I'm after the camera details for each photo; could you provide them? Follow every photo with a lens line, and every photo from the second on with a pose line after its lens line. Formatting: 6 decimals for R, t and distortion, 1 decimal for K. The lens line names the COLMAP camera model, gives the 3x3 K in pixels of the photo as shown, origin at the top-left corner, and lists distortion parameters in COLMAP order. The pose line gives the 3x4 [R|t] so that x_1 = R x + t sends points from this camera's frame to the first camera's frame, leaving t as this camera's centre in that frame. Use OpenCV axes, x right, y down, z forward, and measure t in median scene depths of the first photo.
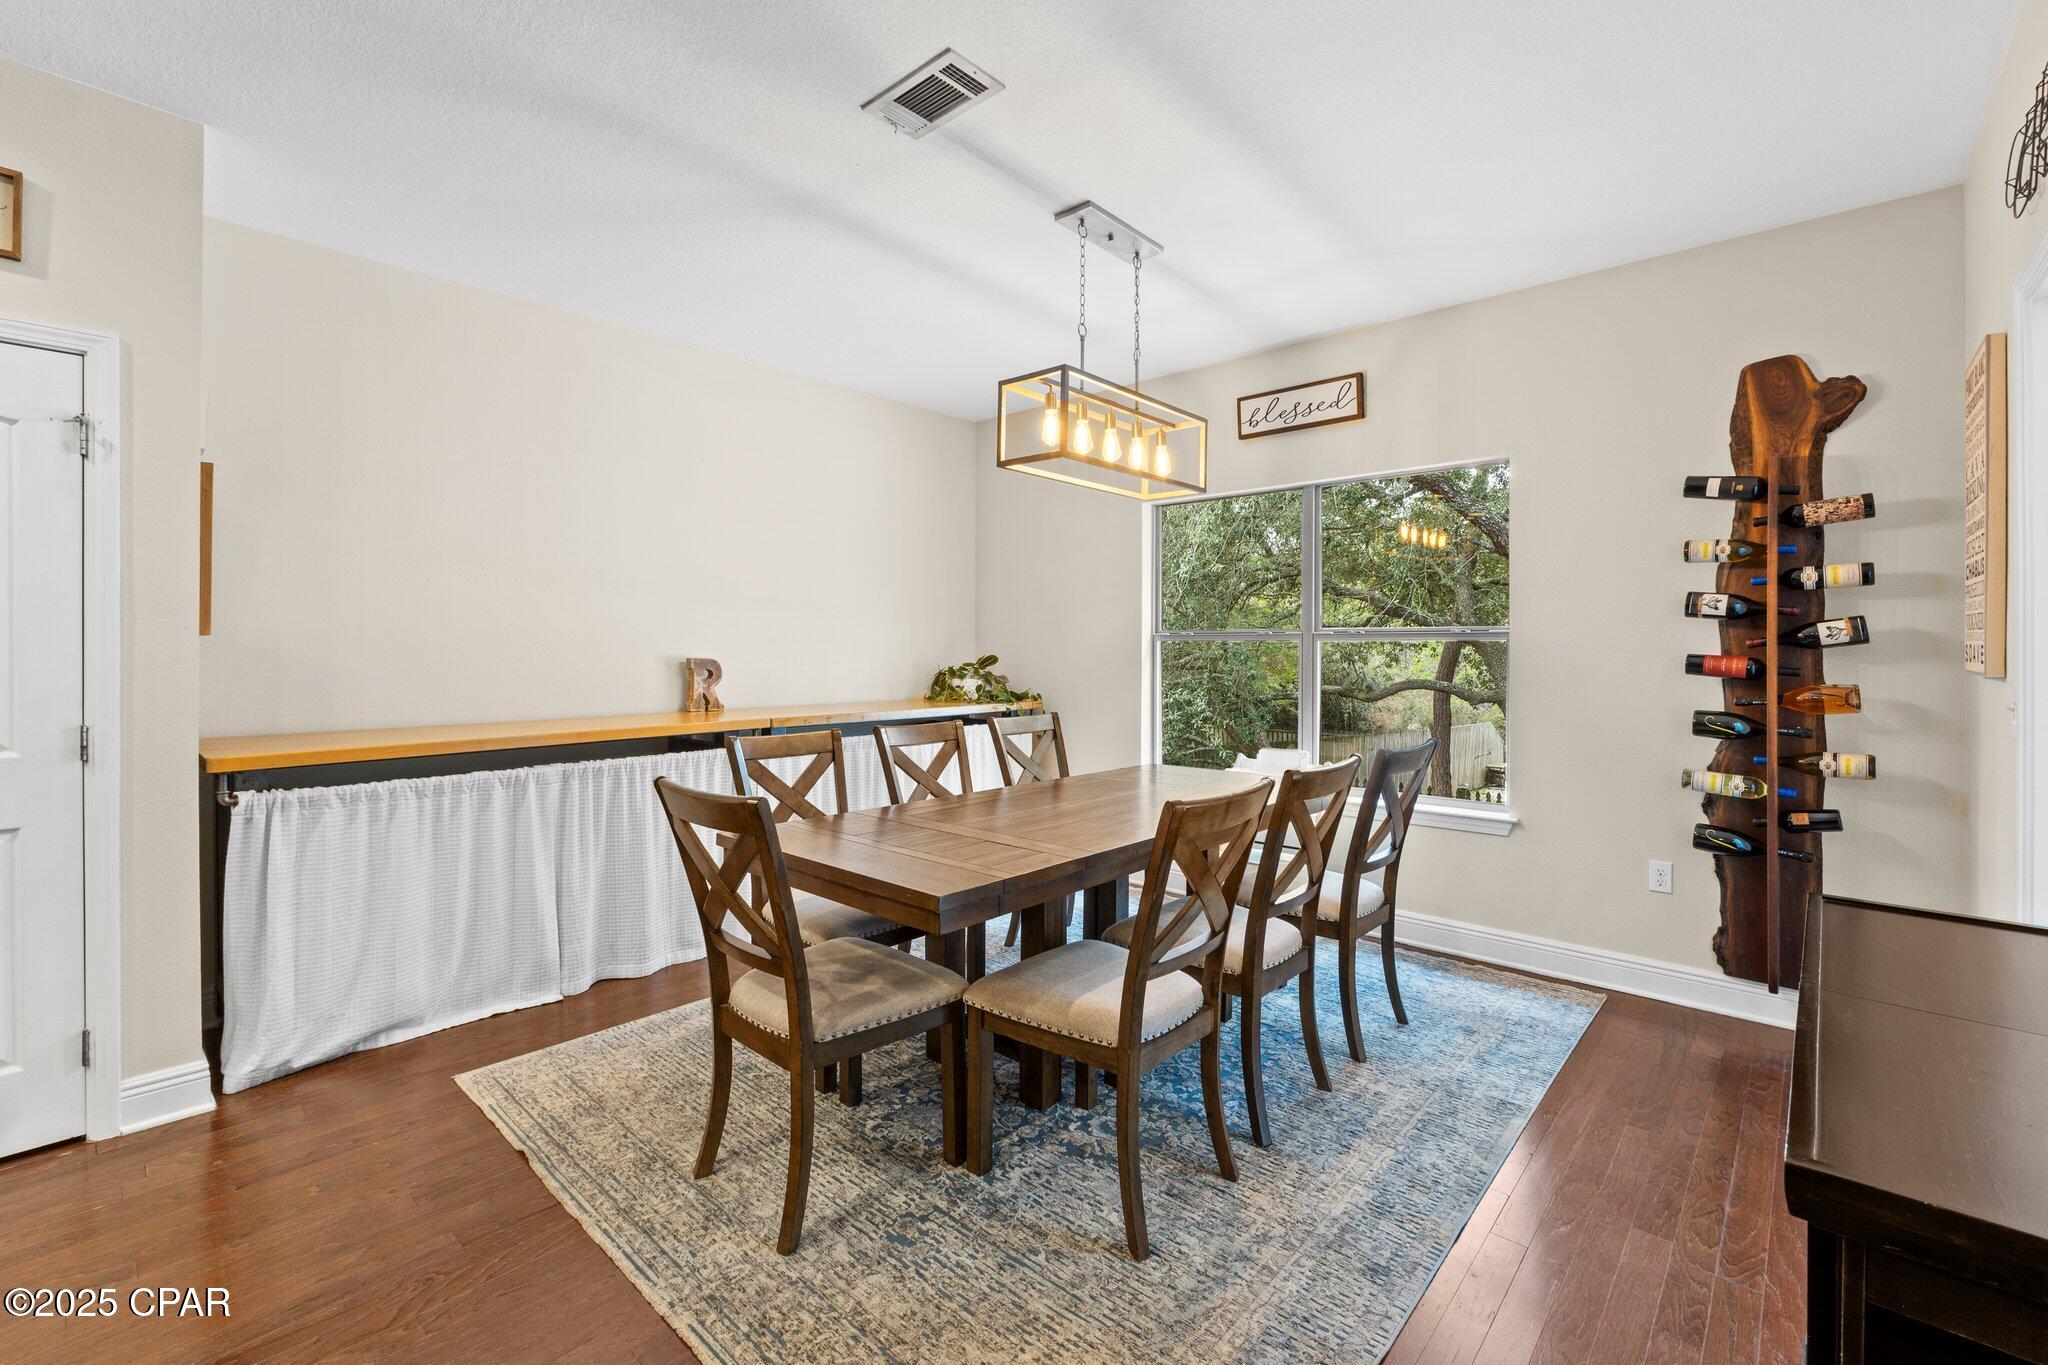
lens RADIAL K [[871.6, 0, 1015.9], [0, 871.6, 651.3], [0, 0, 1]] dist [0.000008, -0.000224]
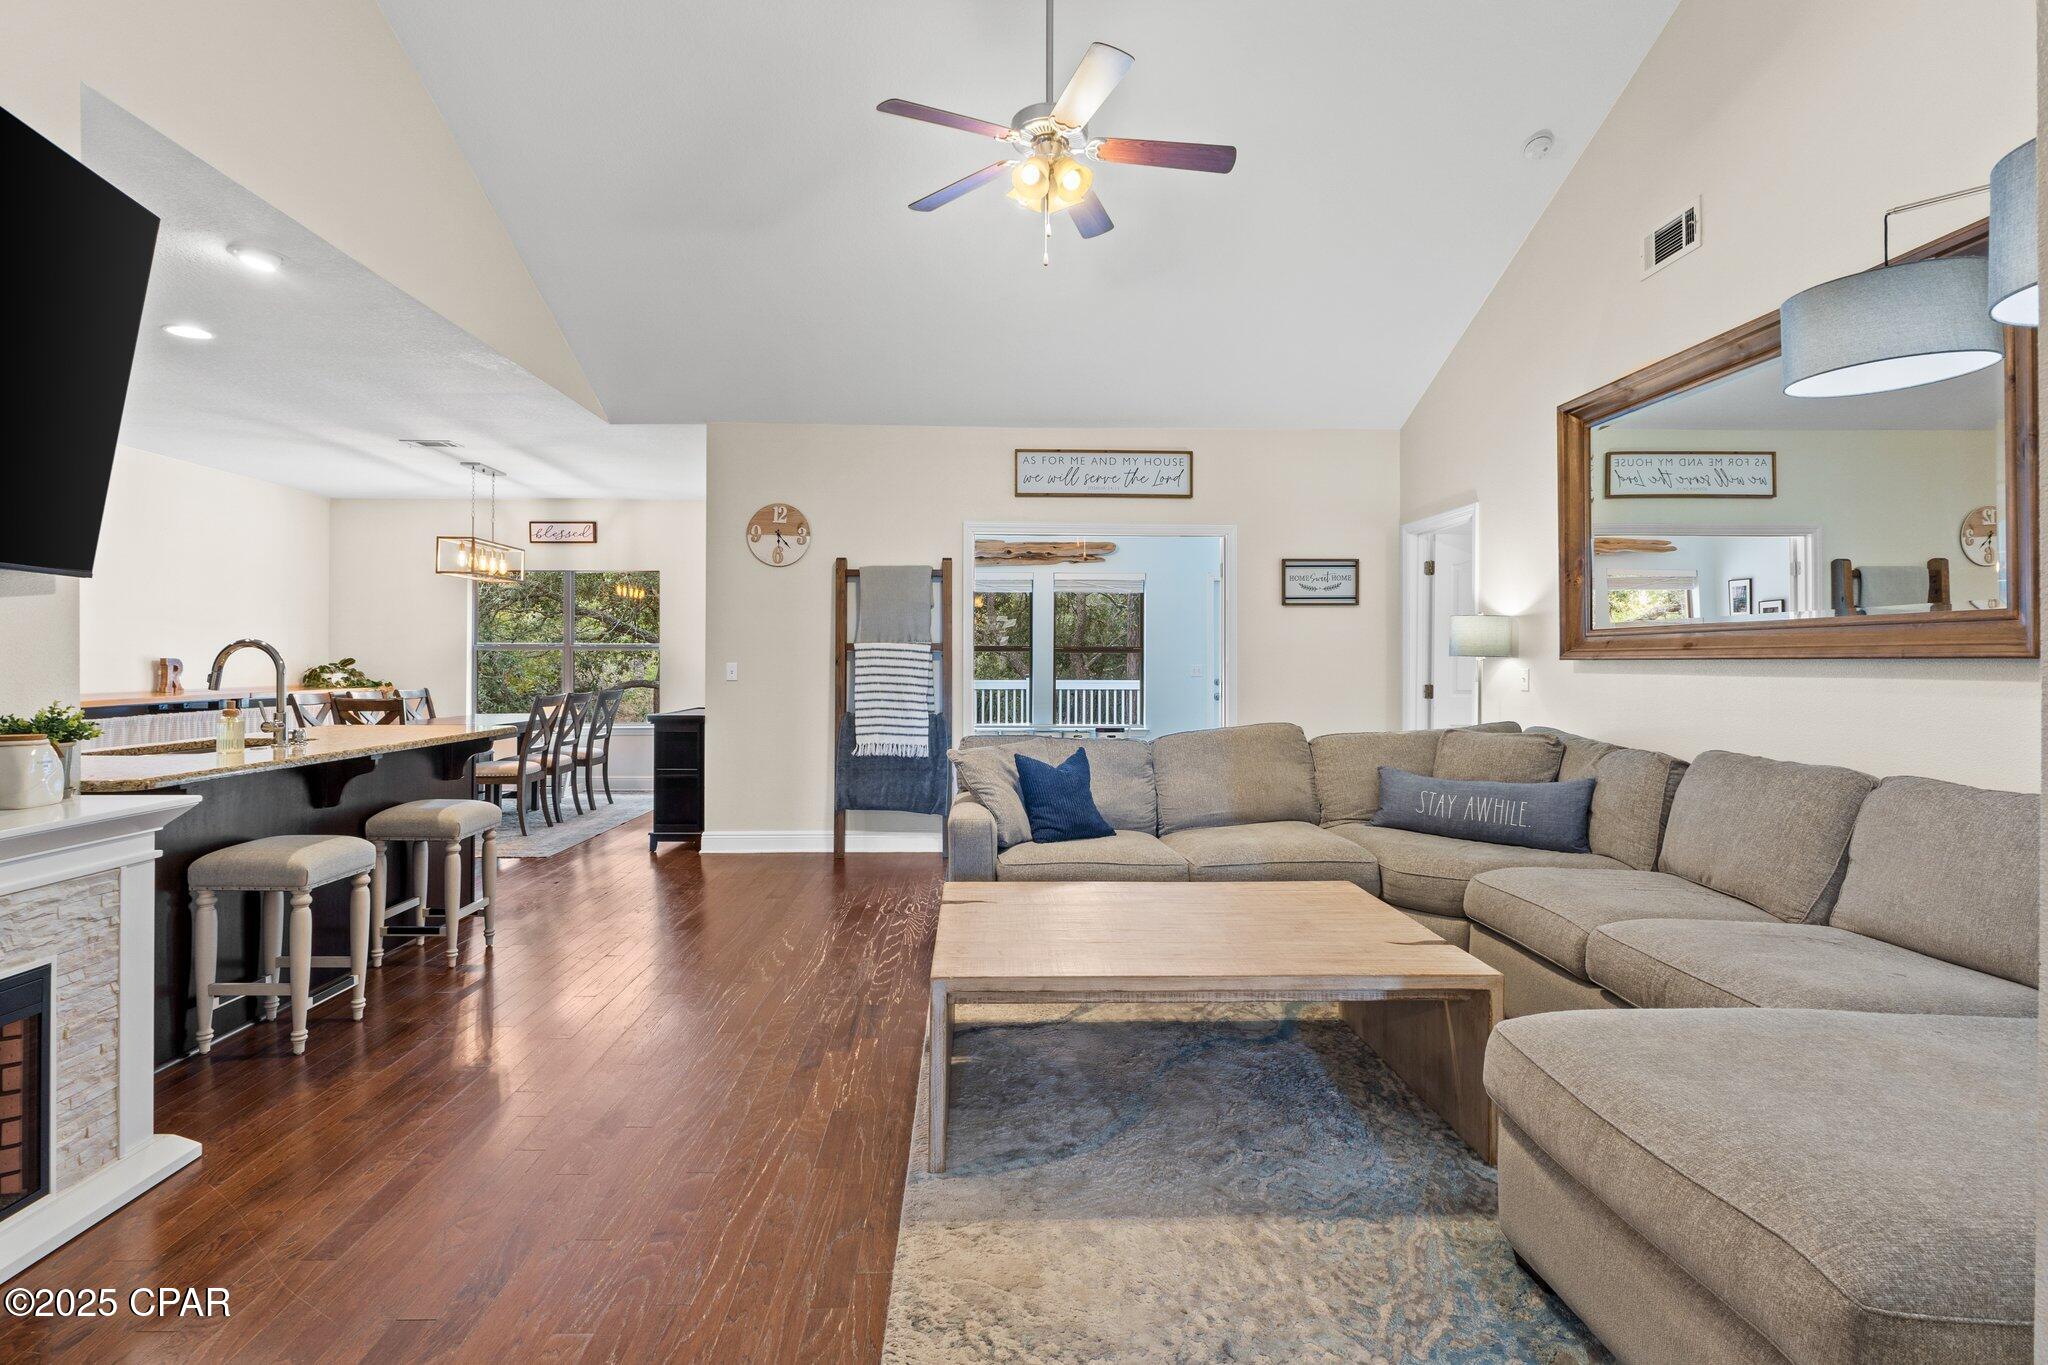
lens RADIAL K [[988.4, 0, 1008.6], [0, 988.4, 649.4], [0, 0, 1]] dist [0.001700, -0.000862]
pose [[0.716865, 0.006084, 0.697185, -0.646506], [0.004167, 0.999907, -0.013010, 0.026287], [-0.697199, 0.012232, 0.716773, -1.648505]]
